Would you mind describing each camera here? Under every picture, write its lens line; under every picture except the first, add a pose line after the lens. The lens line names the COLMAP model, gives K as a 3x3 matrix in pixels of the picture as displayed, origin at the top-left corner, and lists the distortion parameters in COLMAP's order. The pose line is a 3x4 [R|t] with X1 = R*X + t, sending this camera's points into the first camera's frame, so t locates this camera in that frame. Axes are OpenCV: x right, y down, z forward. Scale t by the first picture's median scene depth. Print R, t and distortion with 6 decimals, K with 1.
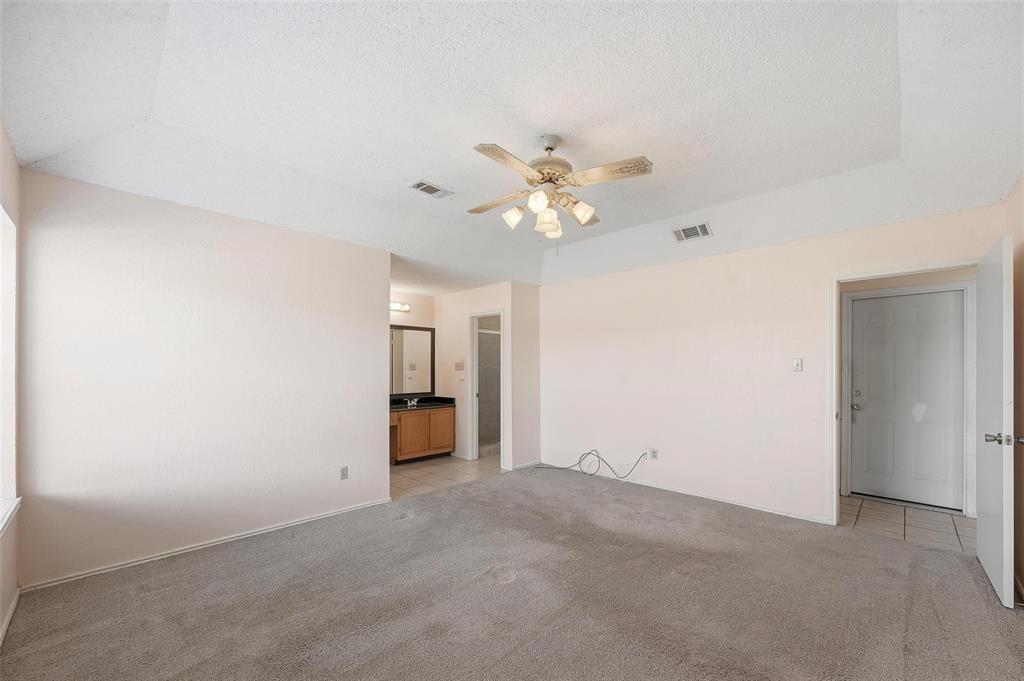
lens RADIAL K [[415.1, 0, 520.0], [0, 415.1, 366.4], [0, 0, 1]] dist [0.001311, 0.000168]
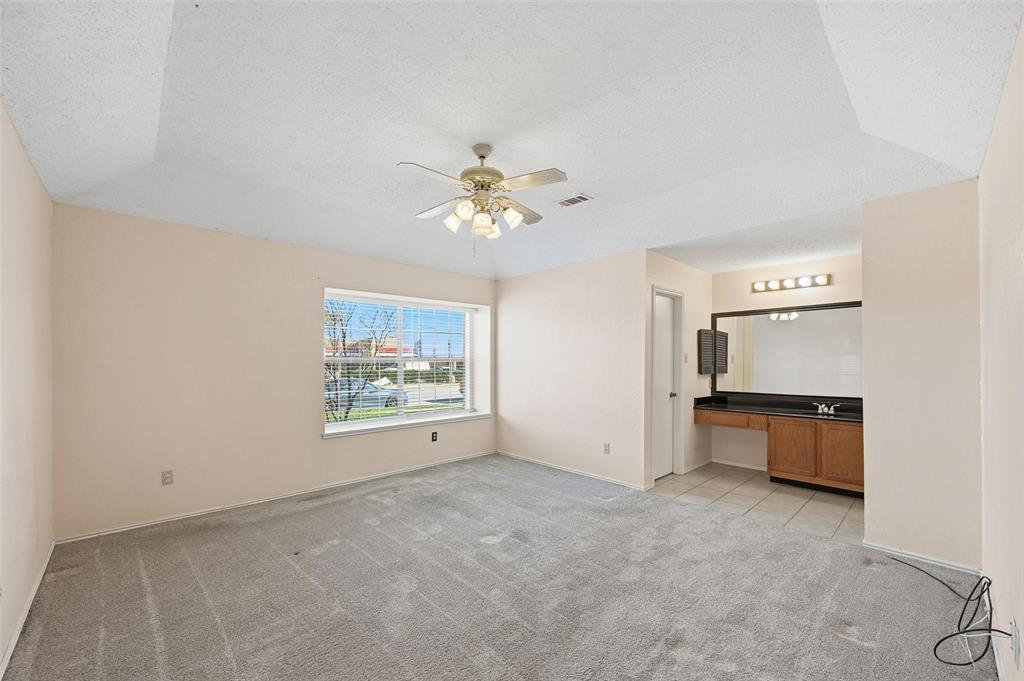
lens RADIAL K [[415.1, 0, 520.0], [0, 415.1, 366.4], [0, 0, 1]] dist [0.001311, 0.000168]
pose [[-0.060100, 0.011830, -0.998122, 0.566055], [0.003302, 0.999927, 0.011653, 0.001389], [0.998187, -0.002596, -0.060135, 0.581351]]
